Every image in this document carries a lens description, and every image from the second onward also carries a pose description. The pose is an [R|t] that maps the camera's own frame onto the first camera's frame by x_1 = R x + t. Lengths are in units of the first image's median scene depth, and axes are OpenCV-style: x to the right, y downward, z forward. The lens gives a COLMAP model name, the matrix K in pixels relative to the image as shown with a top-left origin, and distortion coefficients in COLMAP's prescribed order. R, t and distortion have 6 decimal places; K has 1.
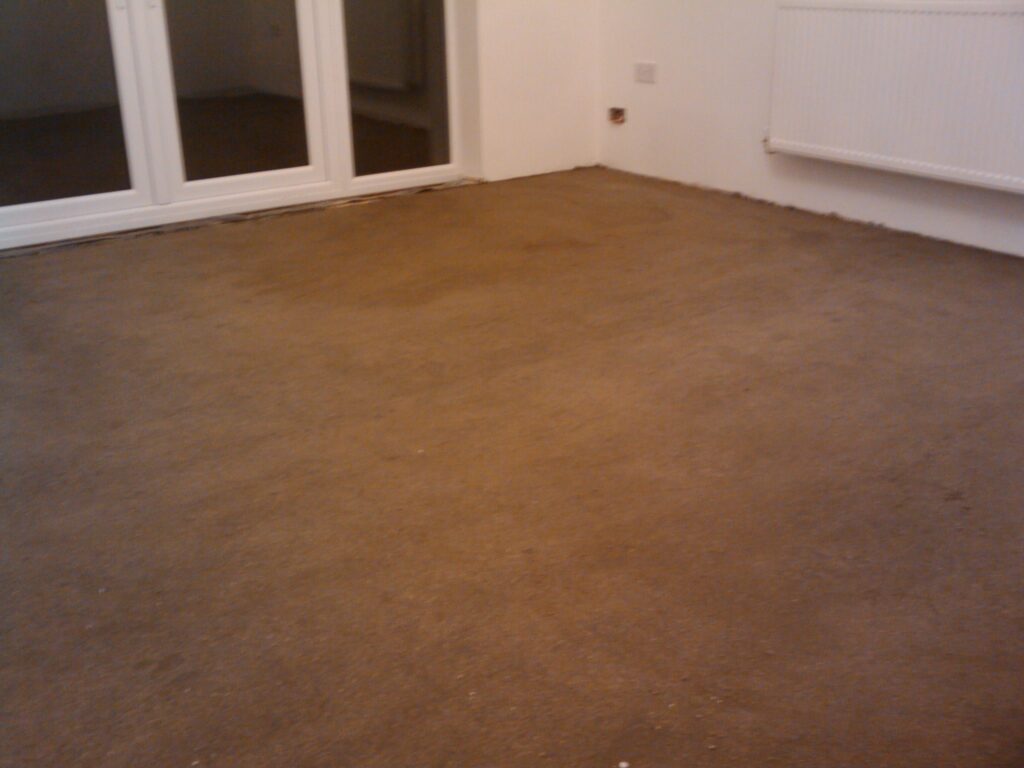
lens RADIAL K [[1050.8, 0, 506.5], [0, 1050.8, 382.4], [0, 0, 1]] dist [-0.000253, -0.156852]
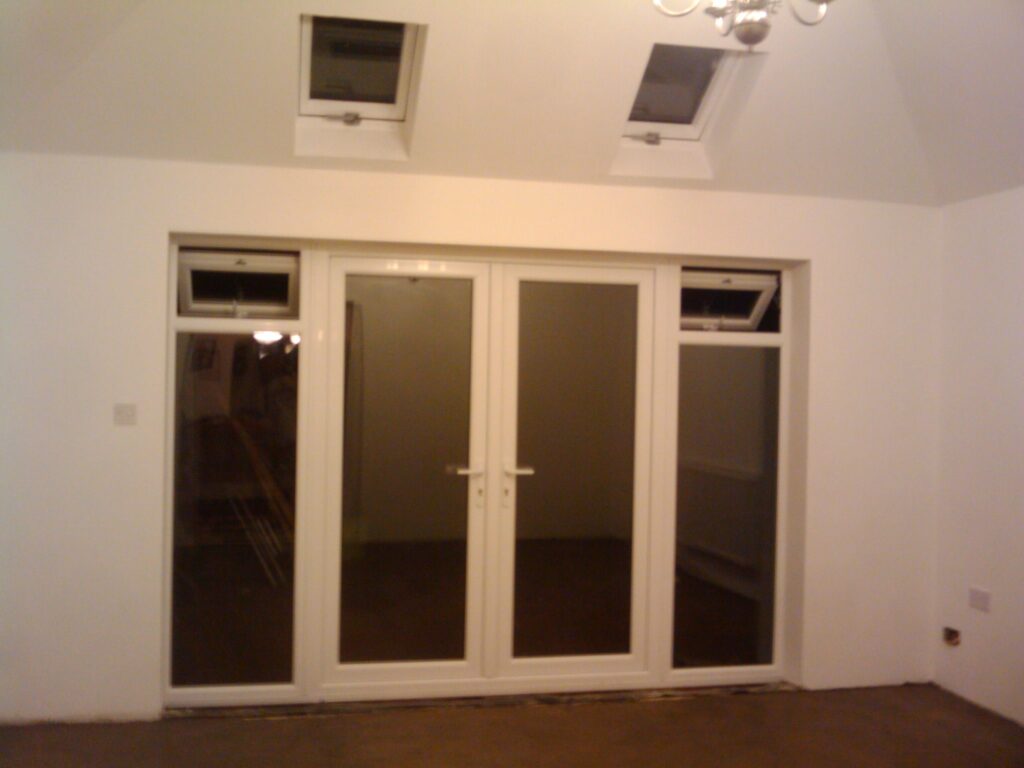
lens RADIAL K [[1050.8, 0, 506.5], [0, 1050.8, 382.4], [0, 0, 1]] dist [-0.000253, -0.156852]
pose [[0.926519, 0.038711, -0.374251, 0.084628], [-0.175368, 0.924471, -0.338527, -0.083429], [0.332879, 0.379283, 0.863328, -0.056728]]
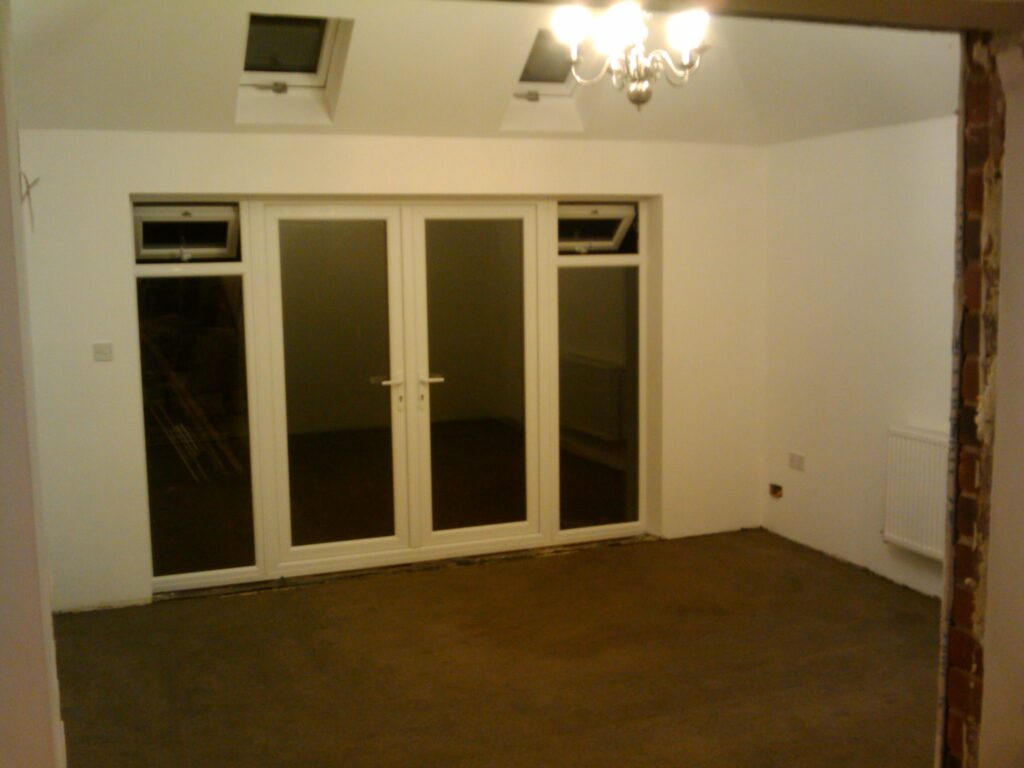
lens RADIAL K [[1050.8, 0, 506.5], [0, 1050.8, 382.4], [0, 0, 1]] dist [-0.000253, -0.156852]
pose [[0.973592, 0.032981, -0.225900, 0.080371], [-0.089466, 0.965481, -0.244629, -0.053598], [0.210034, 0.258379, 0.942935, -0.289191]]
